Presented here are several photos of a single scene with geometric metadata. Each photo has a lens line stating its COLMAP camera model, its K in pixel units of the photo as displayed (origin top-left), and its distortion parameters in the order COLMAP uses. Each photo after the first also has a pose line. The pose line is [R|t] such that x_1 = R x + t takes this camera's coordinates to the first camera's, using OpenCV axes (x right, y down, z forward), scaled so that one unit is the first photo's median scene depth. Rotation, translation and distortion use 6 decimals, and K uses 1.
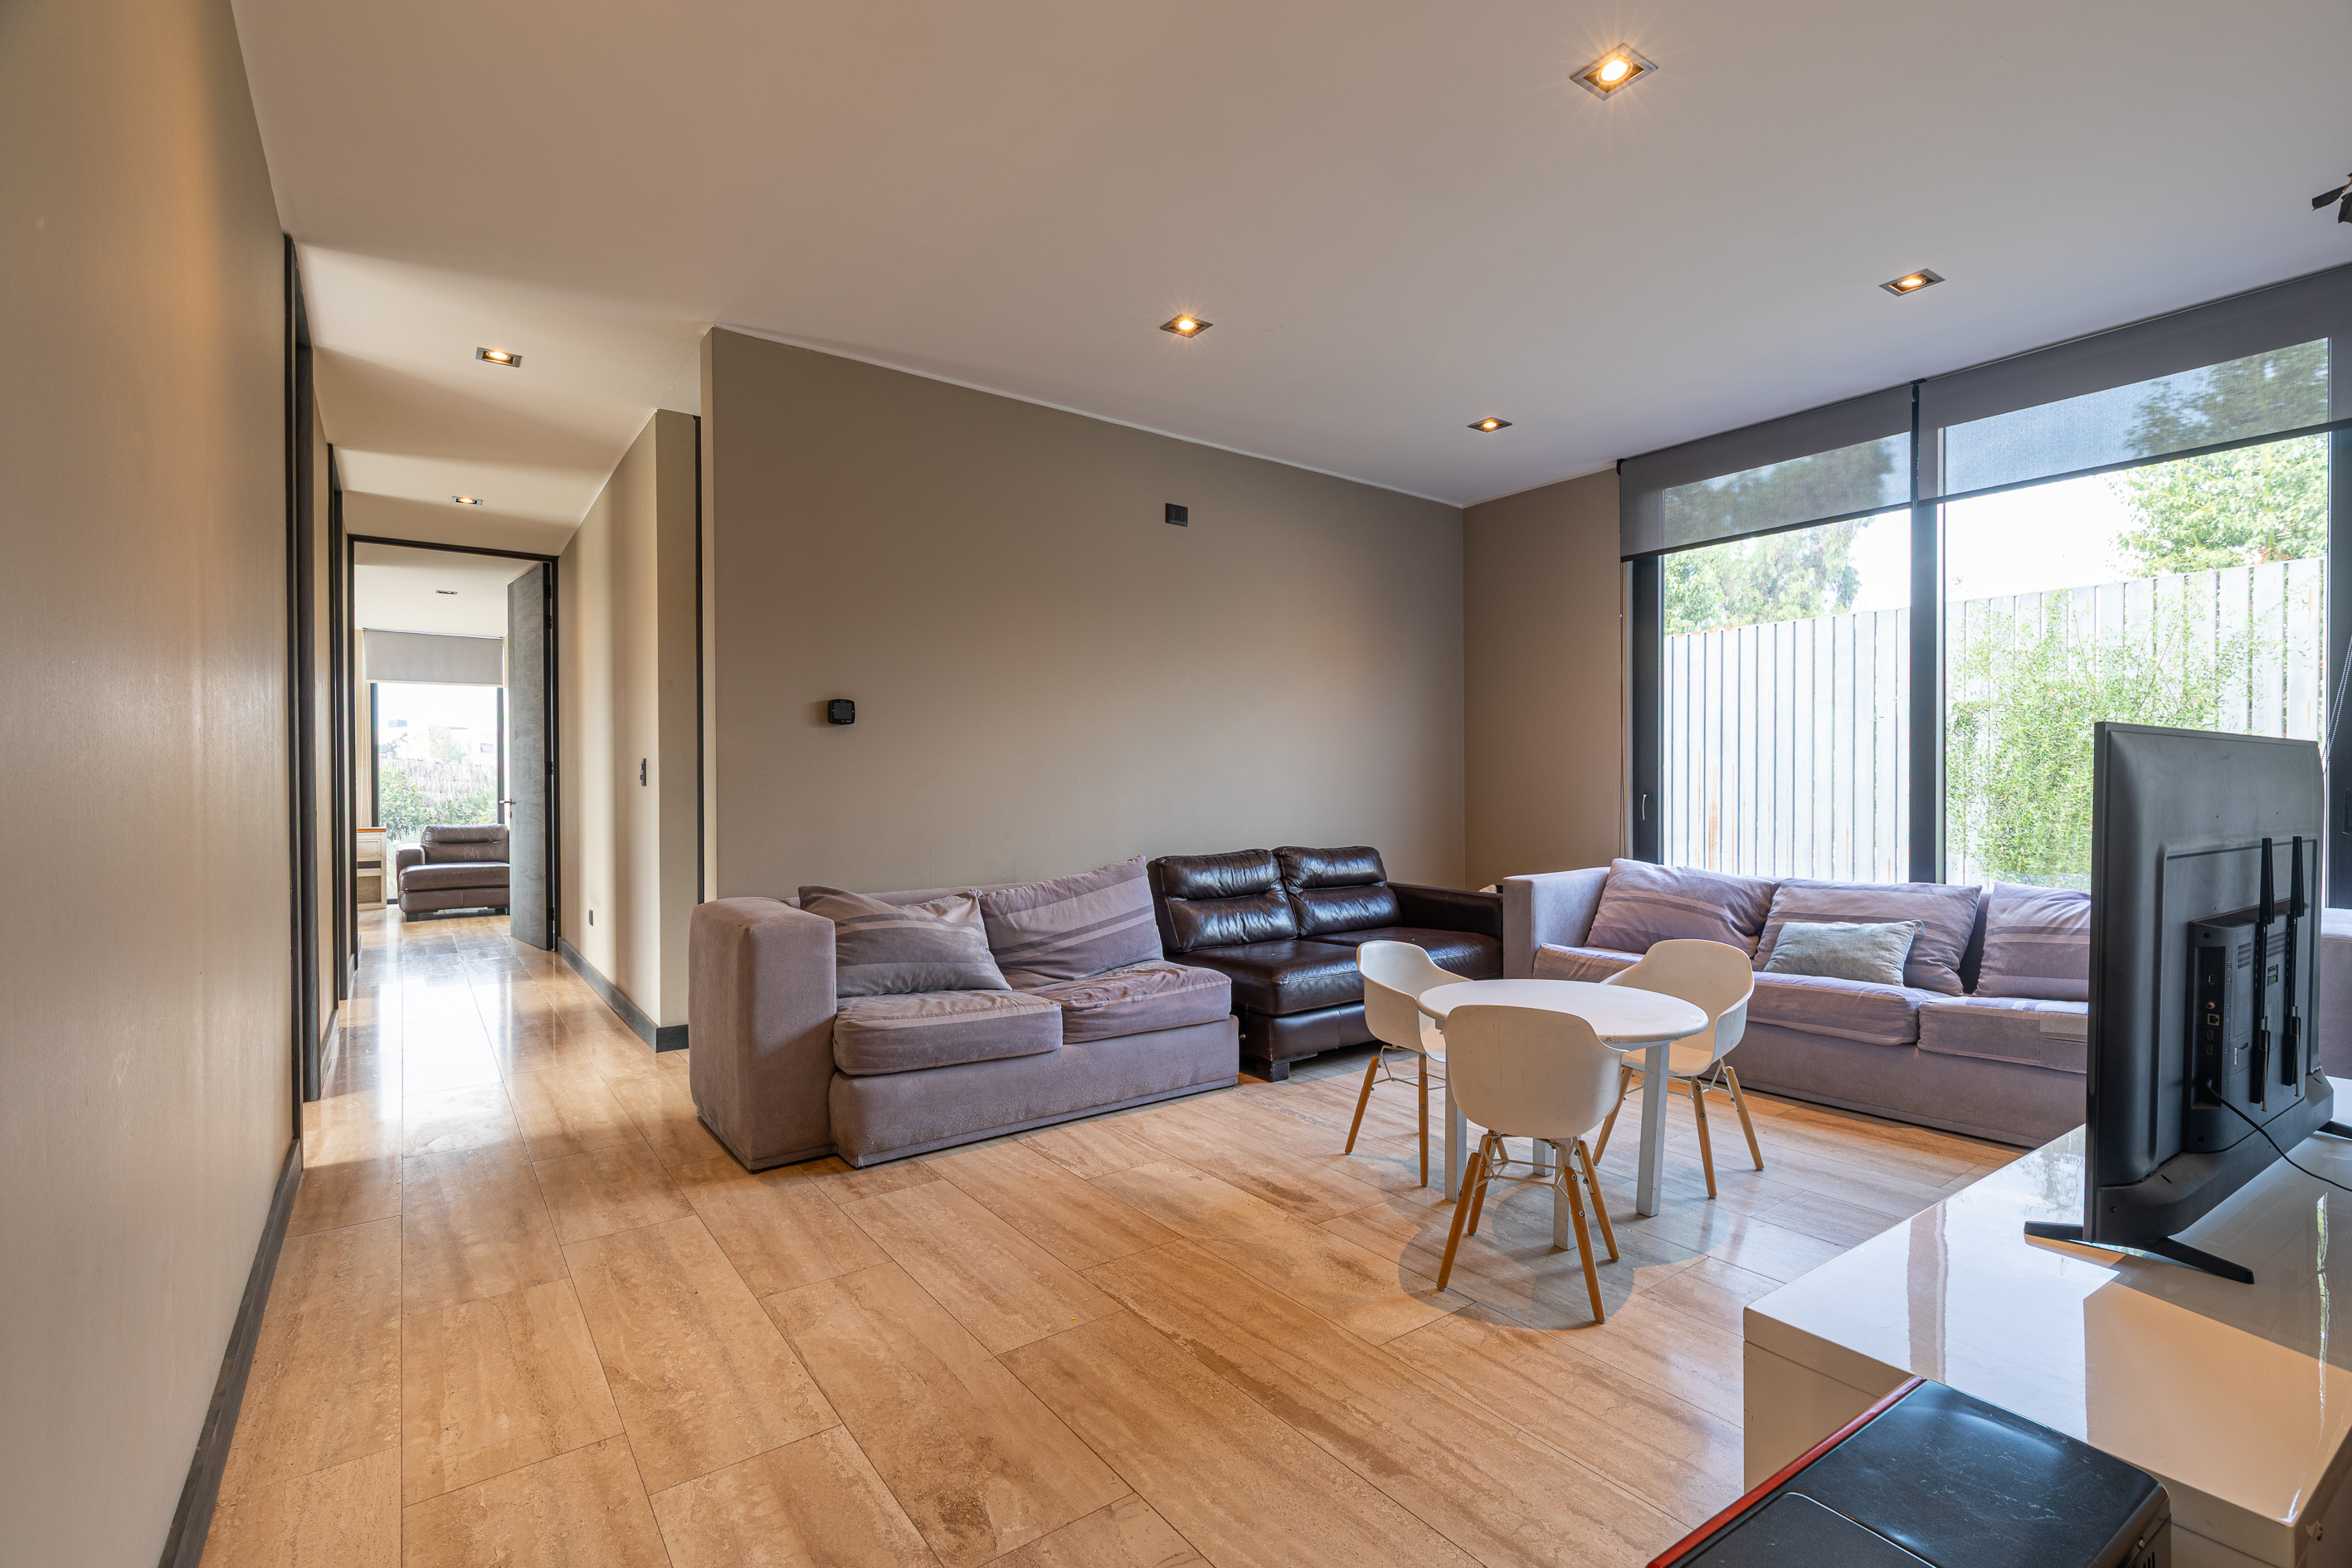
lens RADIAL K [[1089.4, 0, 1196.1], [0, 1089.4, 796.4], [0, 0, 1]] dist [0.009009, -0.000817]
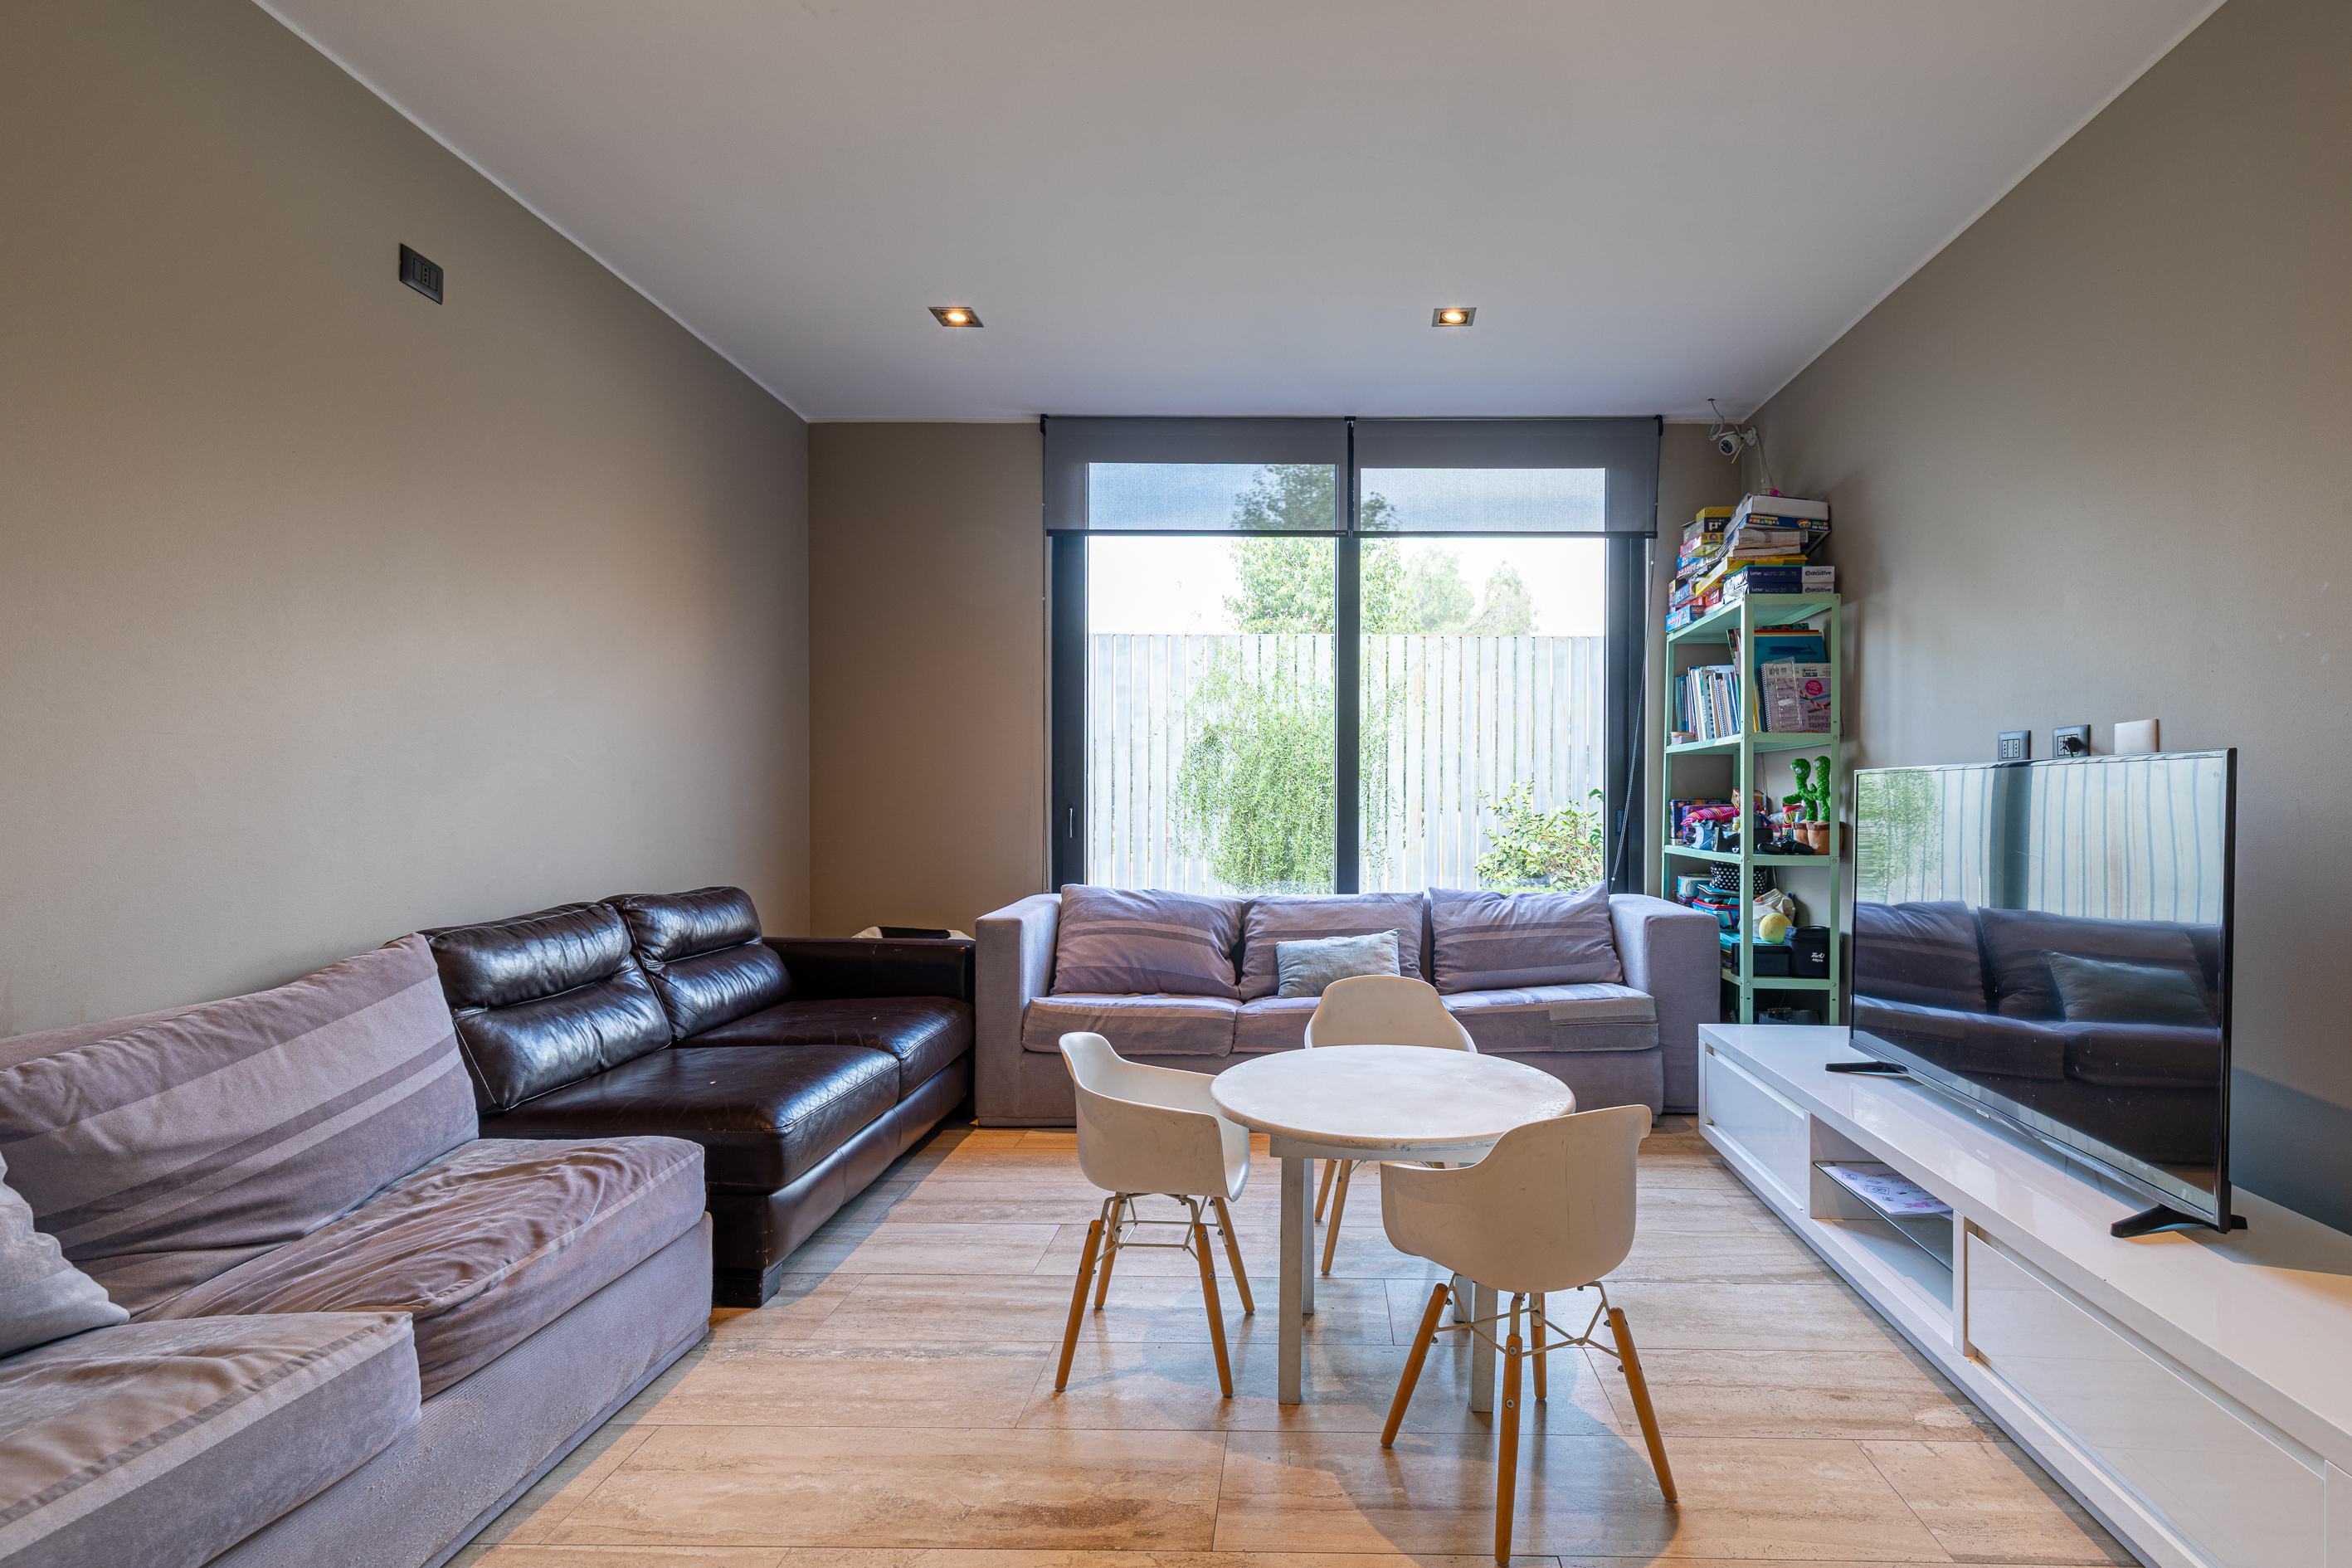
lens RADIAL K [[1089.4, 0, 1196.1], [0, 1089.4, 796.4], [0, 0, 1]] dist [0.009009, -0.000817]
pose [[0.595478, 0.007827, 0.803333, -0.244132], [-0.000058, 0.999953, -0.009699, -0.002873], [-0.803371, 0.005729, 0.595451, 0.436602]]
